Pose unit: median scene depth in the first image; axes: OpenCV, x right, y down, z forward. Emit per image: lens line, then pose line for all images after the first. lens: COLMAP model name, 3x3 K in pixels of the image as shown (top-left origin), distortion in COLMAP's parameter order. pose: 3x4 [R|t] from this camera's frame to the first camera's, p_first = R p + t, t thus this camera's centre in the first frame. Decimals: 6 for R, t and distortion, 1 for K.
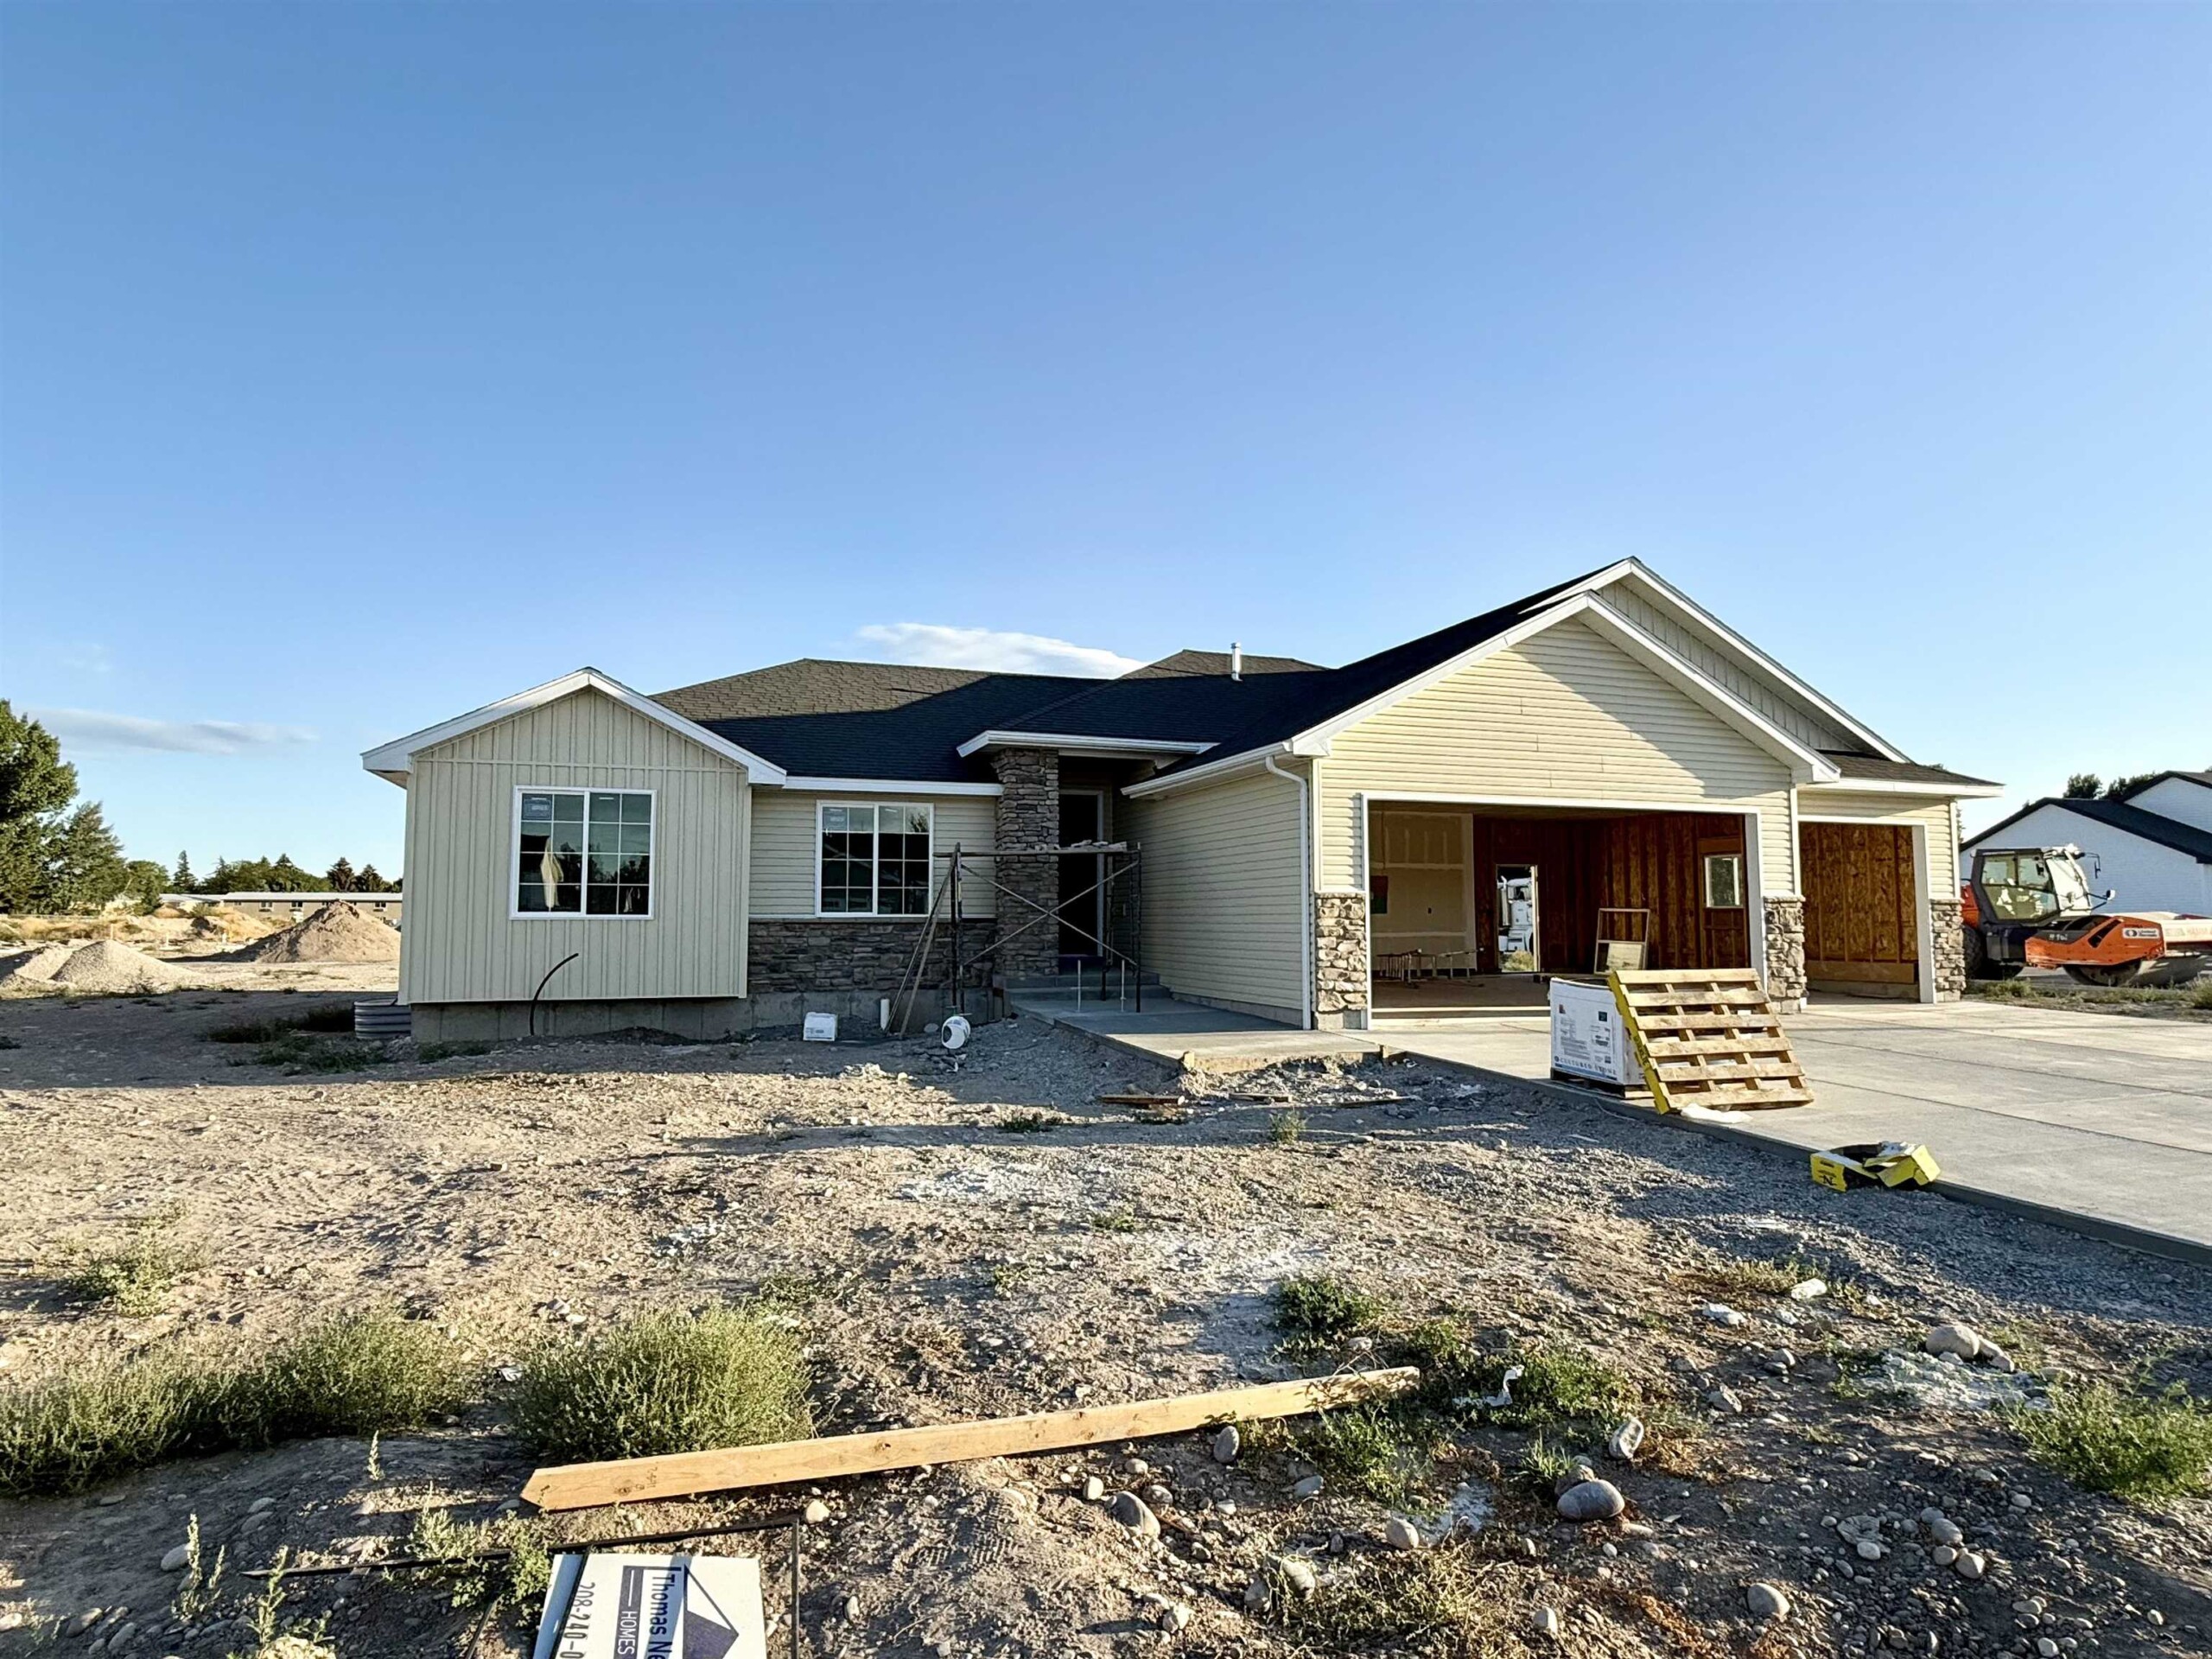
lens RADIAL K [[1251.2, 0, 1106.1], [0, 1251.2, 841.6], [0, 0, 1]] dist [0.062748, -0.066067]
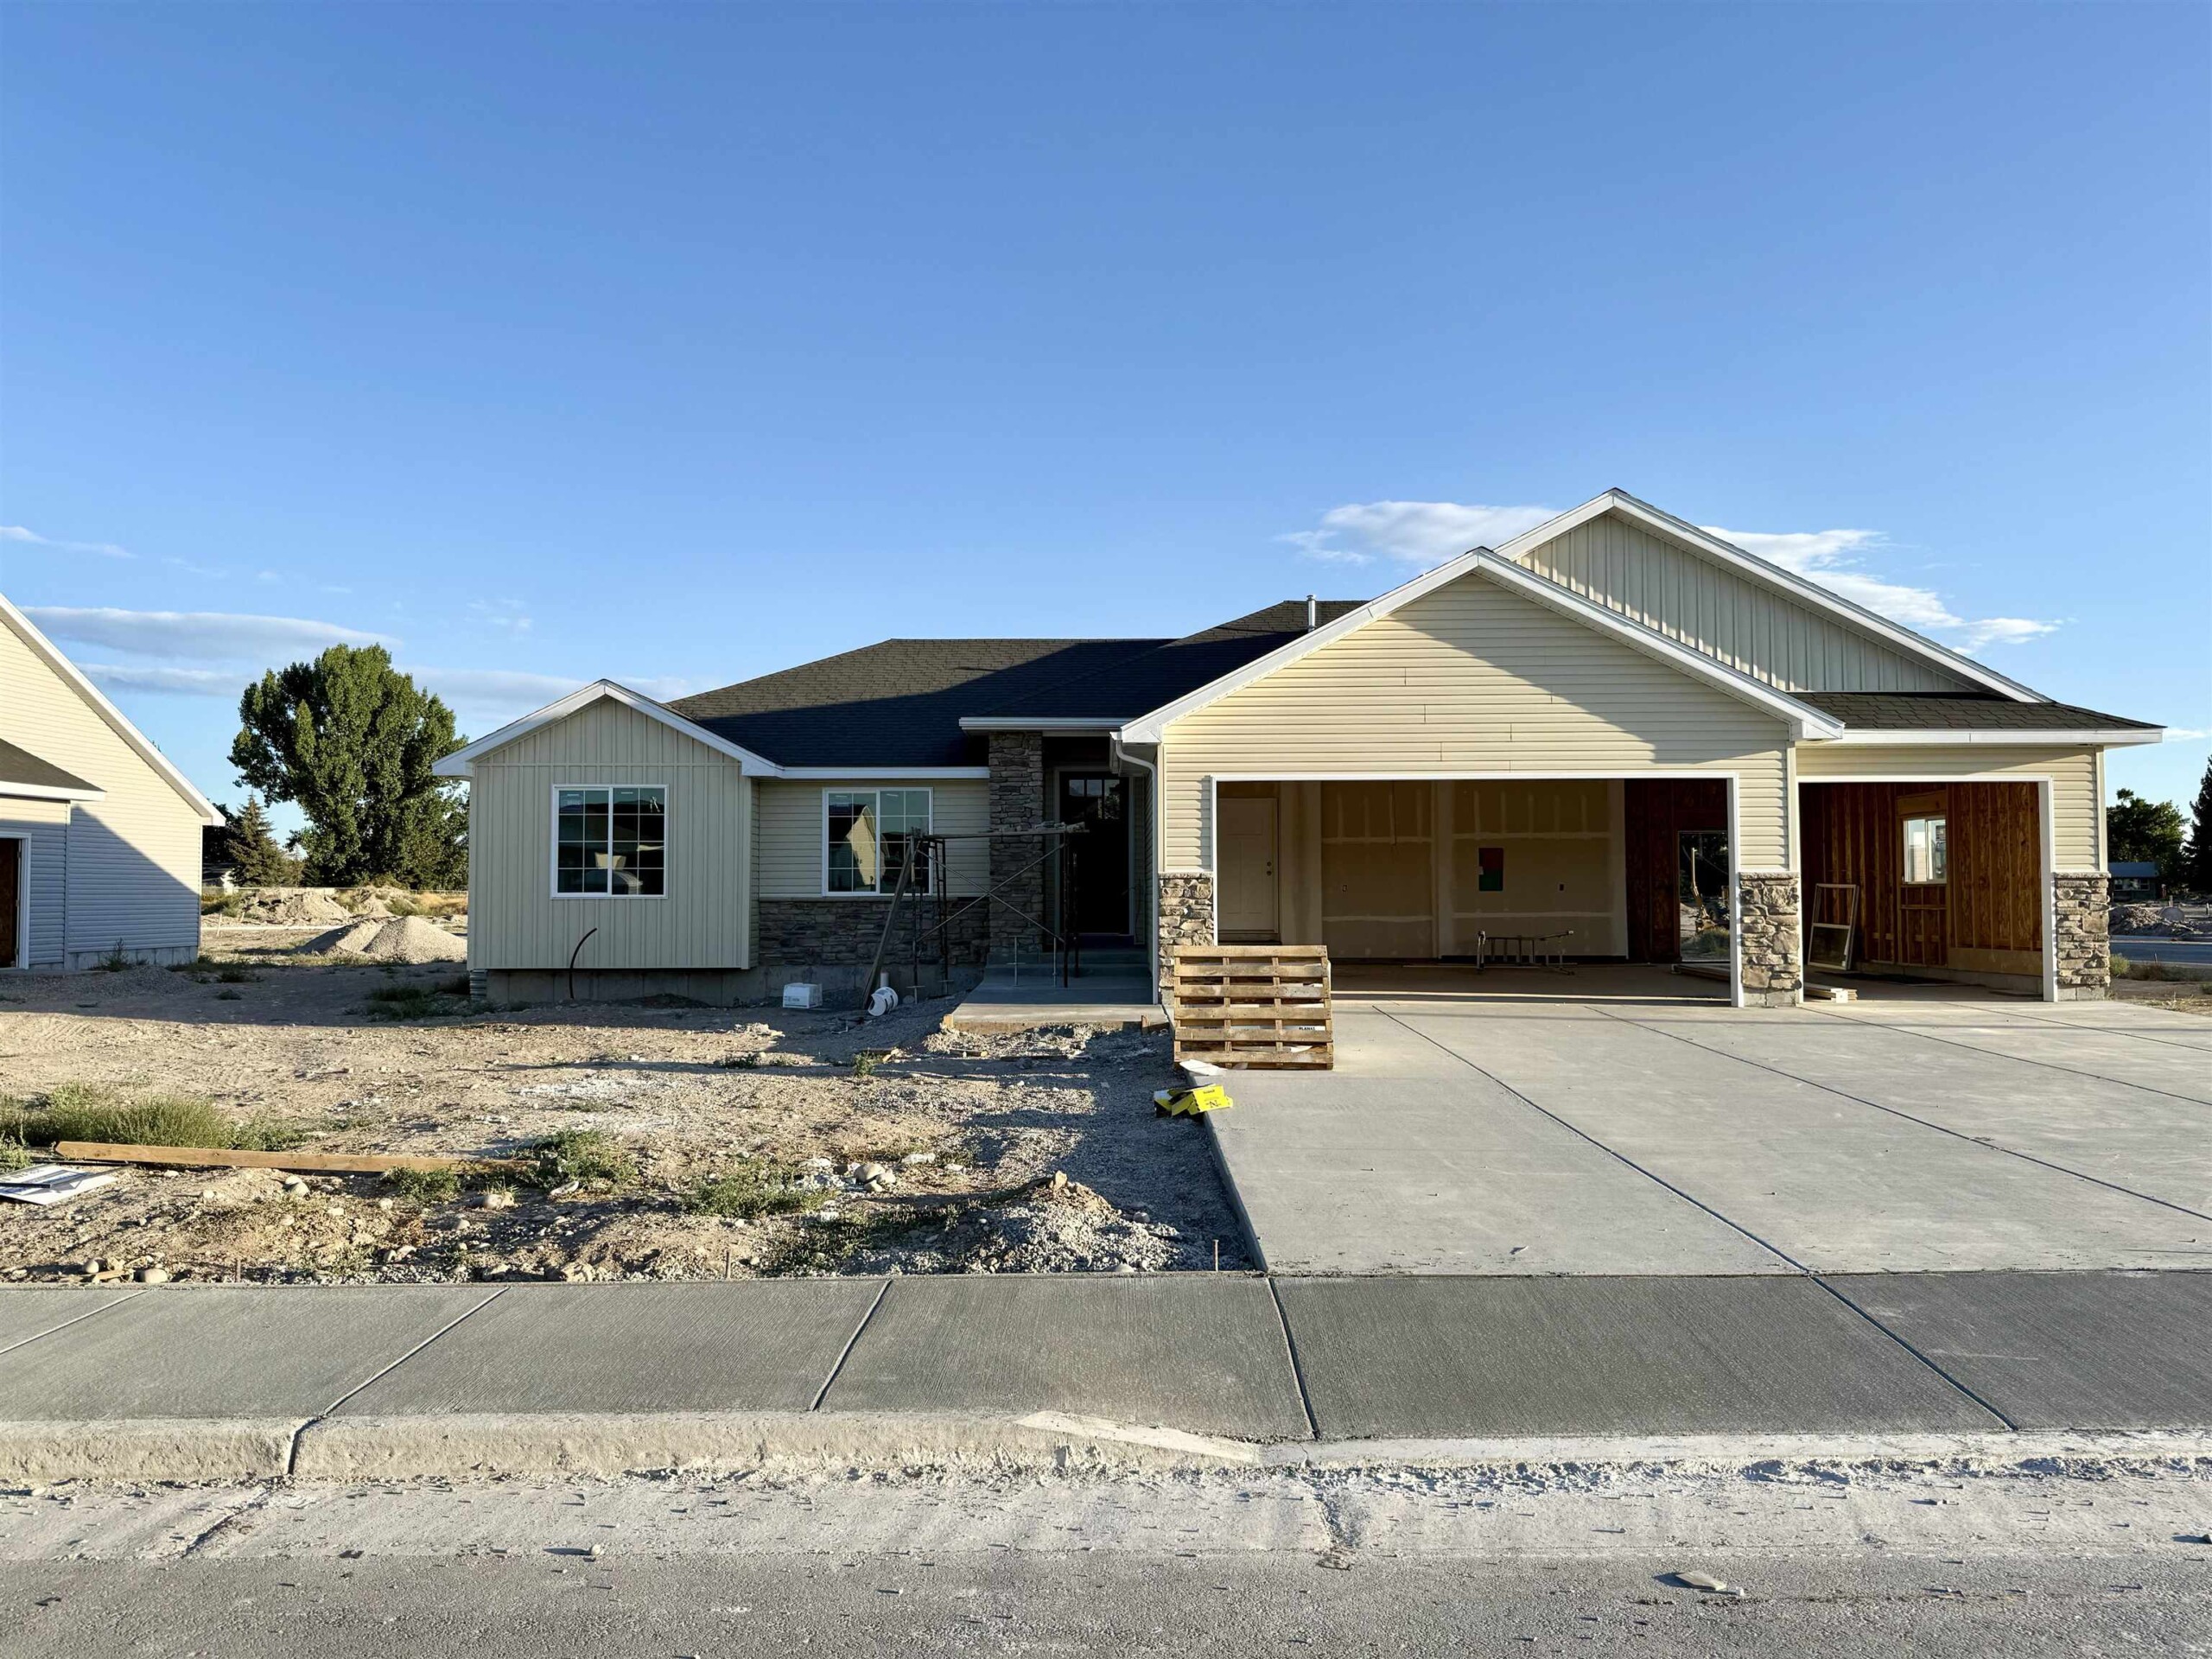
lens RADIAL K [[1671.0, 0, 1100.7], [0, 1671.0, 851.2], [0, 0, 1]] dist [0.278755, -0.590613]
pose [[0.929800, -0.009796, -0.367935, 0.539334], [0.023675, 0.999167, 0.033228, -0.021392], [0.367303, -0.039606, 0.929258, -0.262122]]
